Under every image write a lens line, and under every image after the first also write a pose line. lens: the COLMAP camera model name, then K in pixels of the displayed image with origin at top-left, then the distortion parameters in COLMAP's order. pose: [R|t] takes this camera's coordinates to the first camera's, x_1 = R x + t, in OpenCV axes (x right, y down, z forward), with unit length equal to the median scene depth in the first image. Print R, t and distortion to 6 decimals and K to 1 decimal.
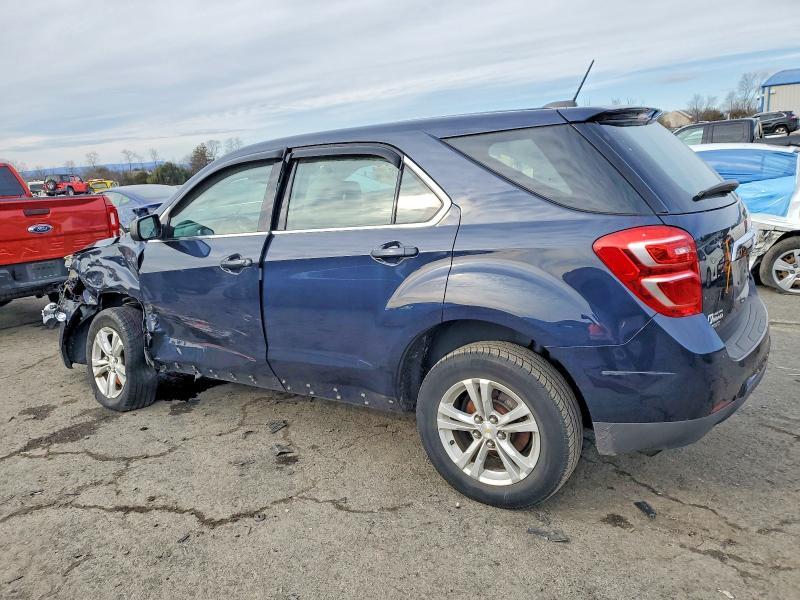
lens RADIAL K [[621.0, 0, 396.0], [0, 621.0, 298.0], [0, 0, 1]] dist [0.000780, 0.011074]
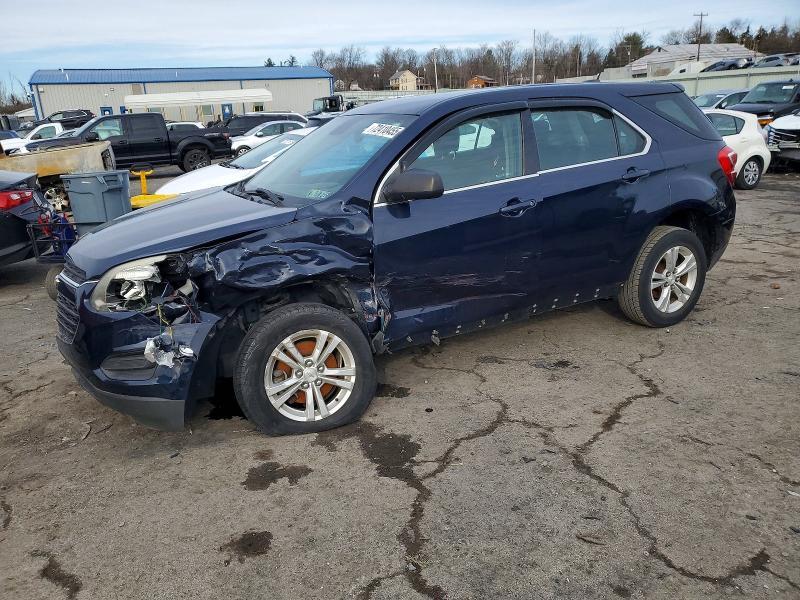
lens RADIAL K [[638.6, 0, 400.0], [0, 638.6, 300.0], [0, 0, 1]] dist [0.003011, -0.000590]
pose [[0.475207, -0.232779, 0.848524, -1.535711], [0.192808, 0.968480, 0.157708, -0.129704], [-0.858489, 0.088658, 0.505110, 0.720821]]
